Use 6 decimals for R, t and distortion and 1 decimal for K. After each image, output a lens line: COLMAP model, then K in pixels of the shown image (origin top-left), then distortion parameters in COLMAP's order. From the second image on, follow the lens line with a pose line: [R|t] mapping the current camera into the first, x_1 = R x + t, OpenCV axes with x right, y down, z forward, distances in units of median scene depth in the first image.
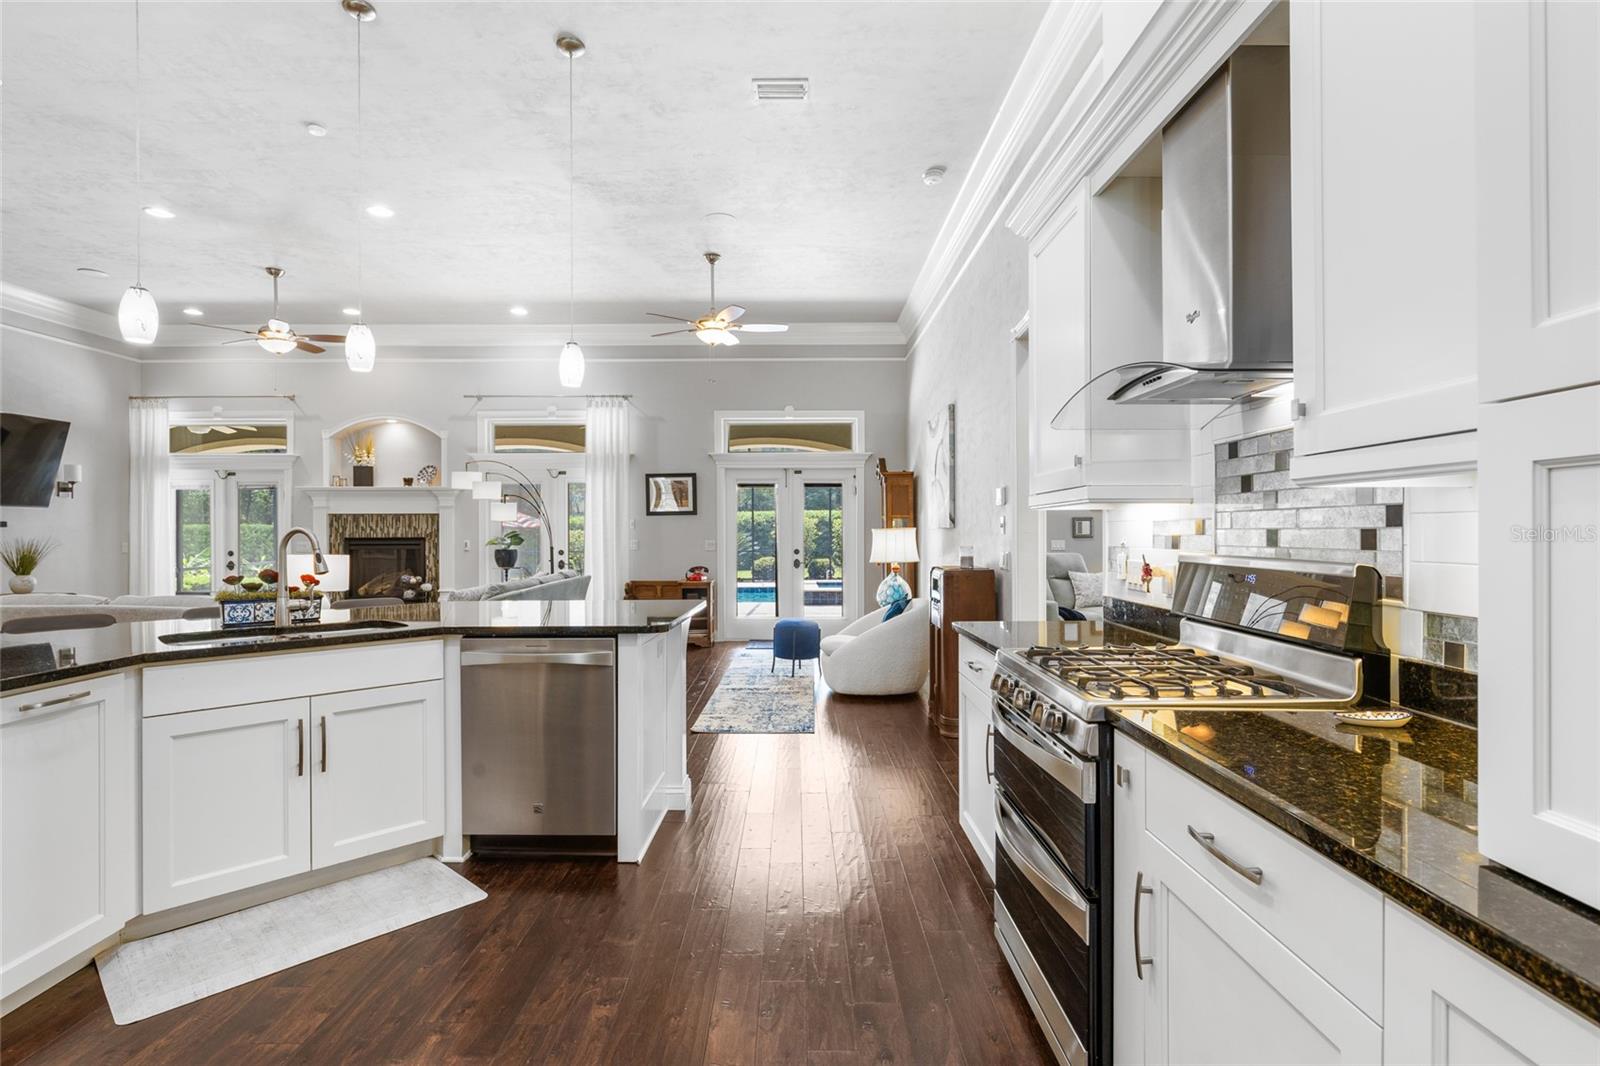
lens RADIAL K [[786.3, 0, 800.0], [0, 786.3, 533.0], [0, 0, 1]] dist [-0.003149, -0.000543]
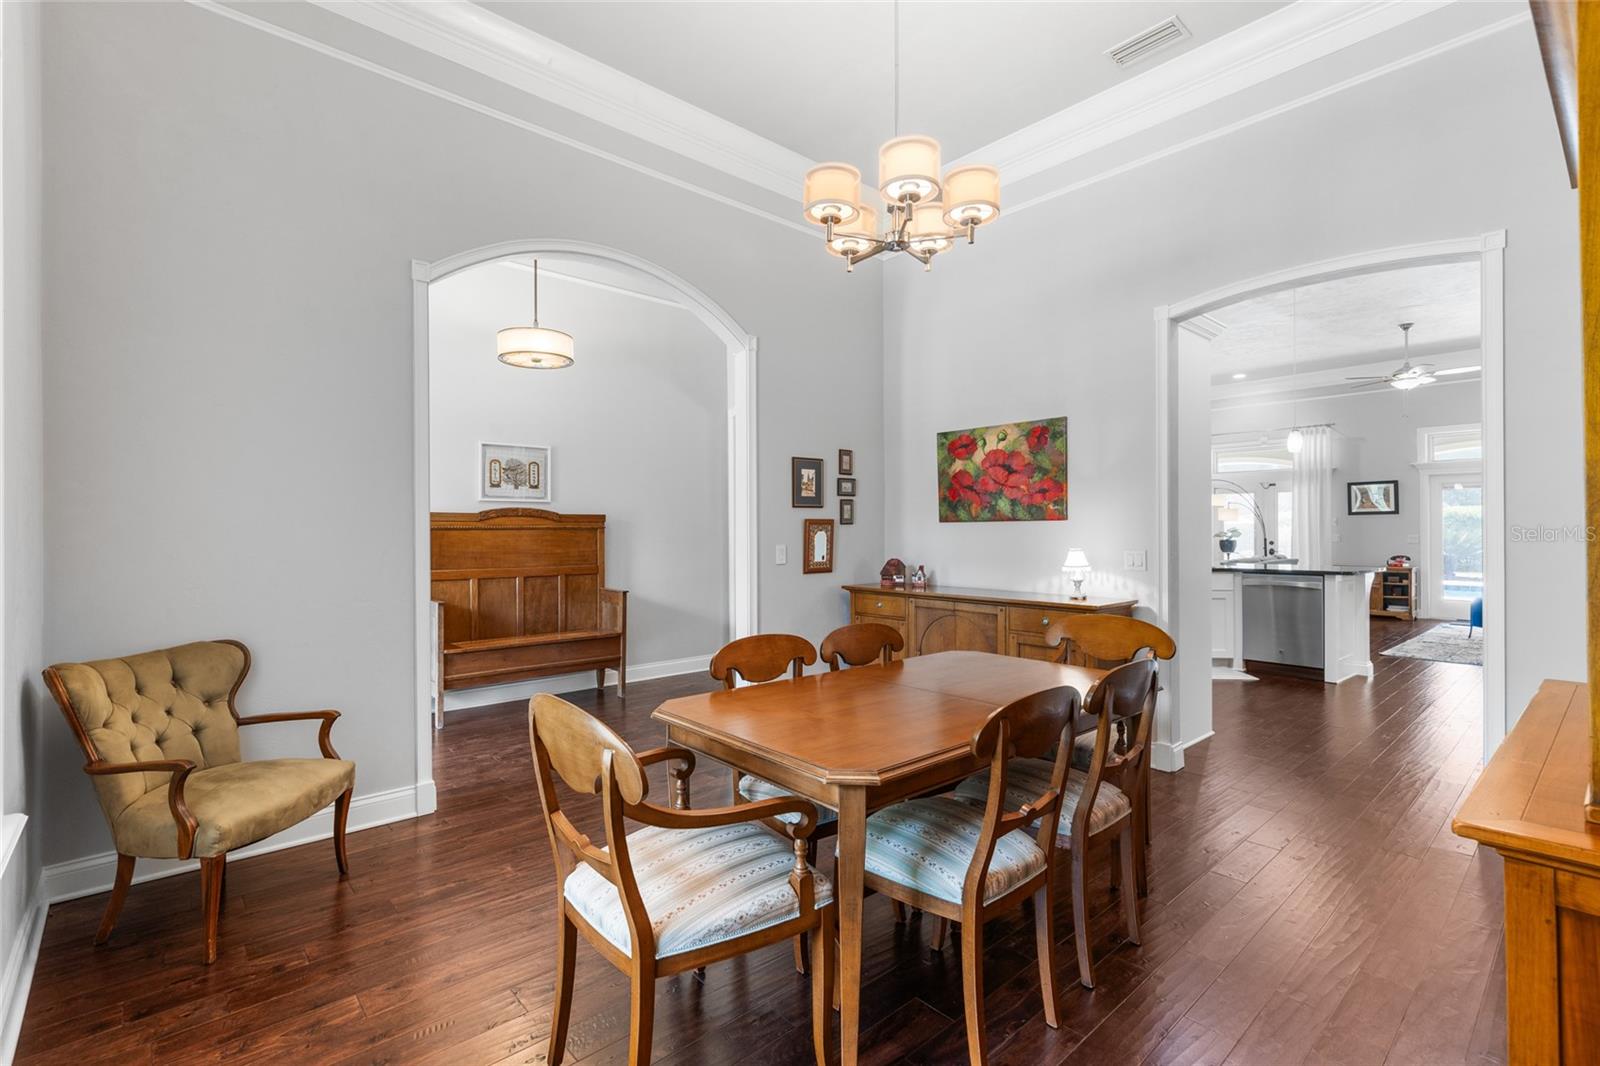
lens RADIAL K [[723.3, 0, 799.0], [0, 723.3, 528.6], [0, 0, 1]] dist [0.007472, 0.000085]
pose [[0.661106, -0.001003, -0.750292, 0.104017], [-0.000113, 0.999999, -0.001436, 0.001537], [0.750293, 0.001034, 0.661105, -0.468305]]
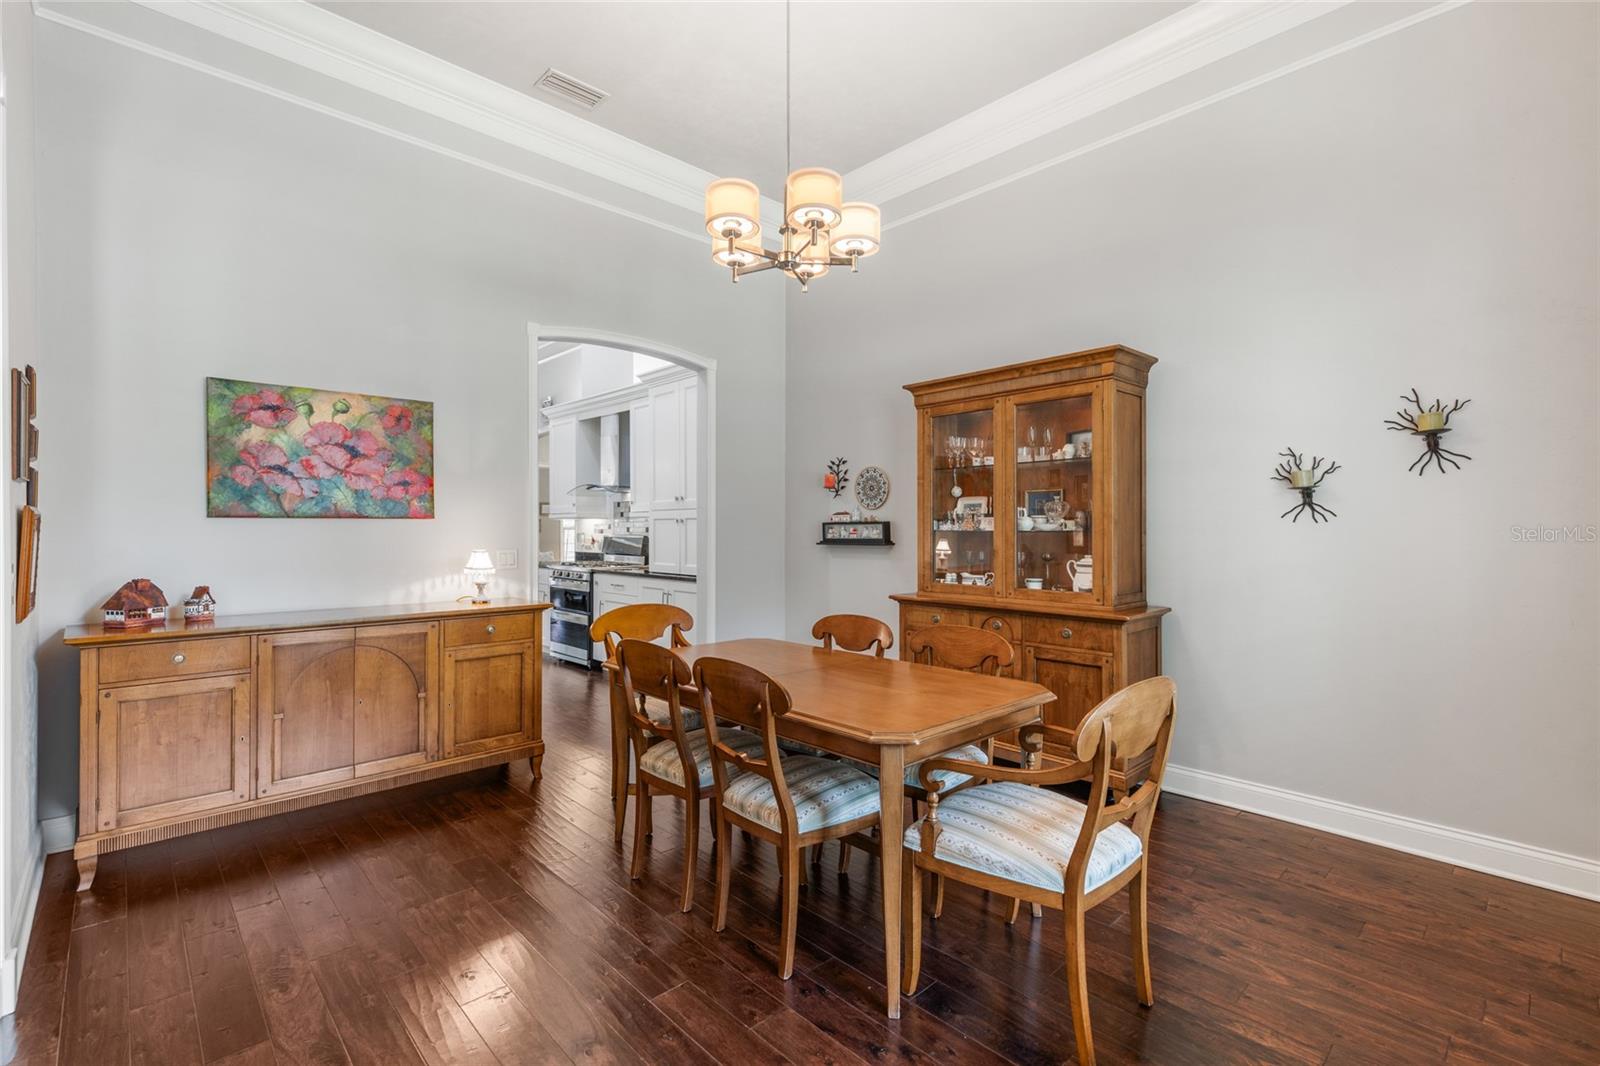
lens RADIAL K [[719.8, 0, 800.0], [0, 719.8, 533.0], [0, 0, 1]] dist [0.004810, 0.000321]
pose [[0.732416, -0.000826, 0.680857, -0.260914], [-0.002416, 0.999990, 0.003813, 0.001507], [-0.680853, -0.004438, 0.732407, -0.476736]]
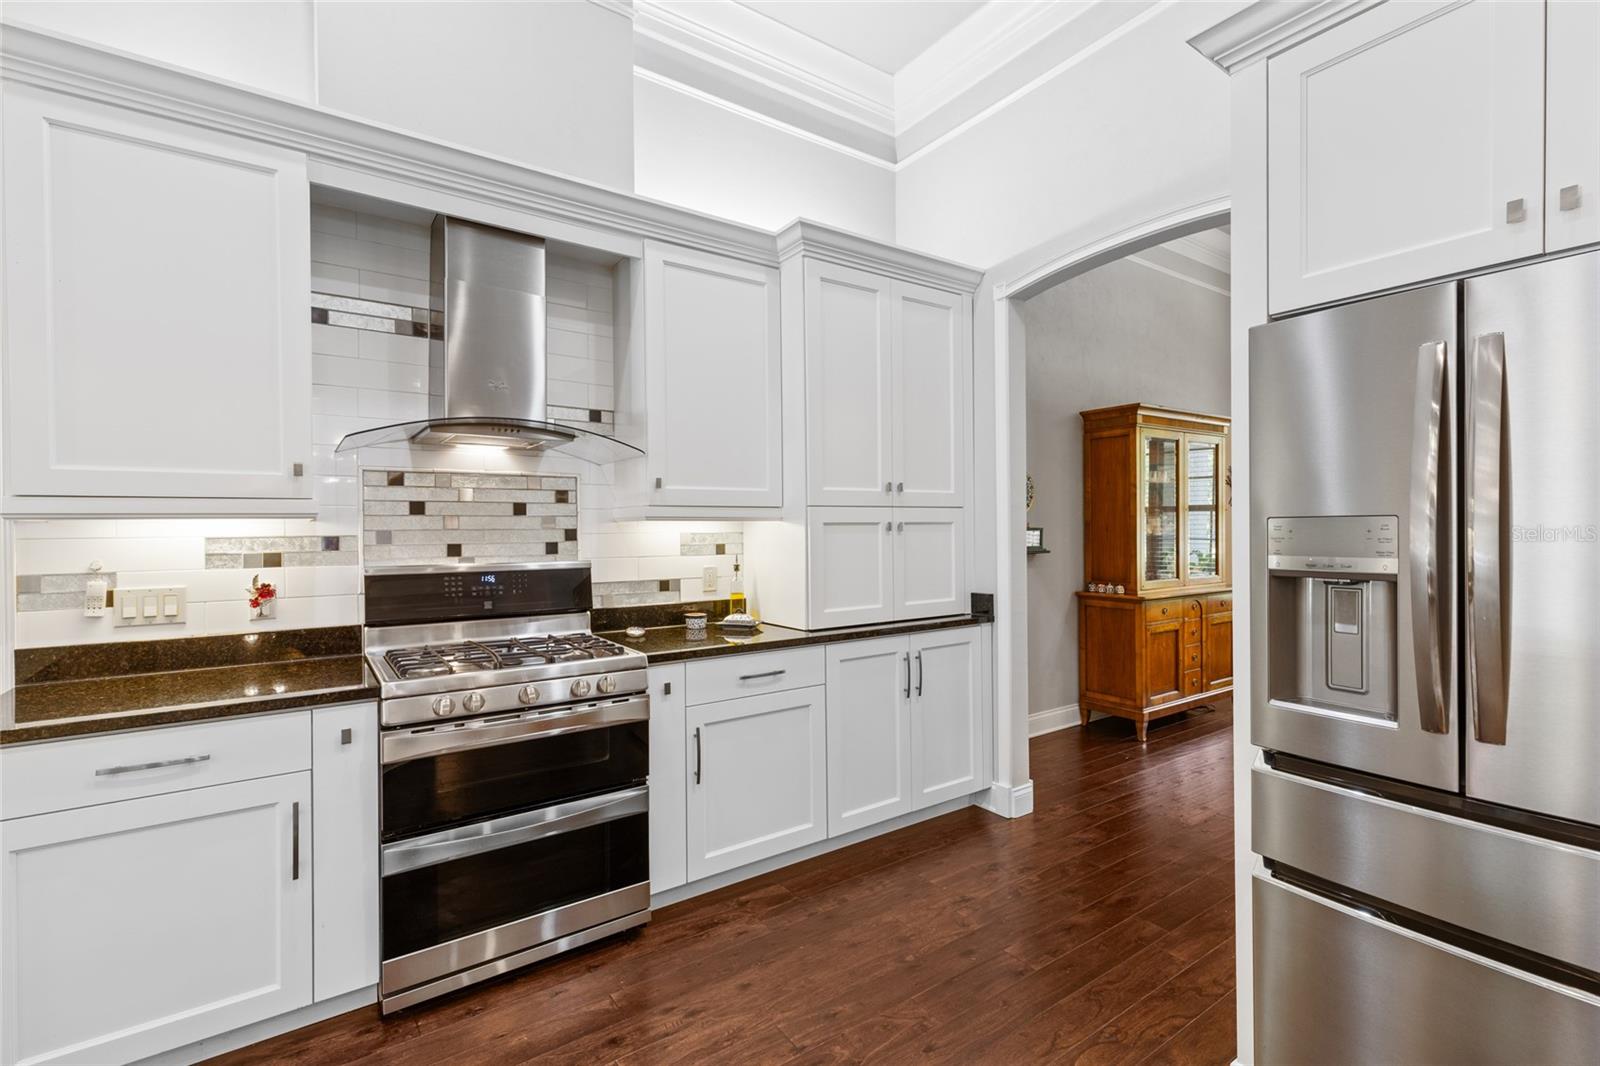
lens RADIAL K [[719.8, 0, 800.0], [0, 719.8, 533.0], [0, 0, 1]] dist [0.004810, 0.000321]
pose [[-0.567404, 0.001483, 0.823438, -0.180496], [0.010253, 0.999934, 0.005265, -0.005652], [-0.823376, 0.011430, -0.567381, 0.285124]]
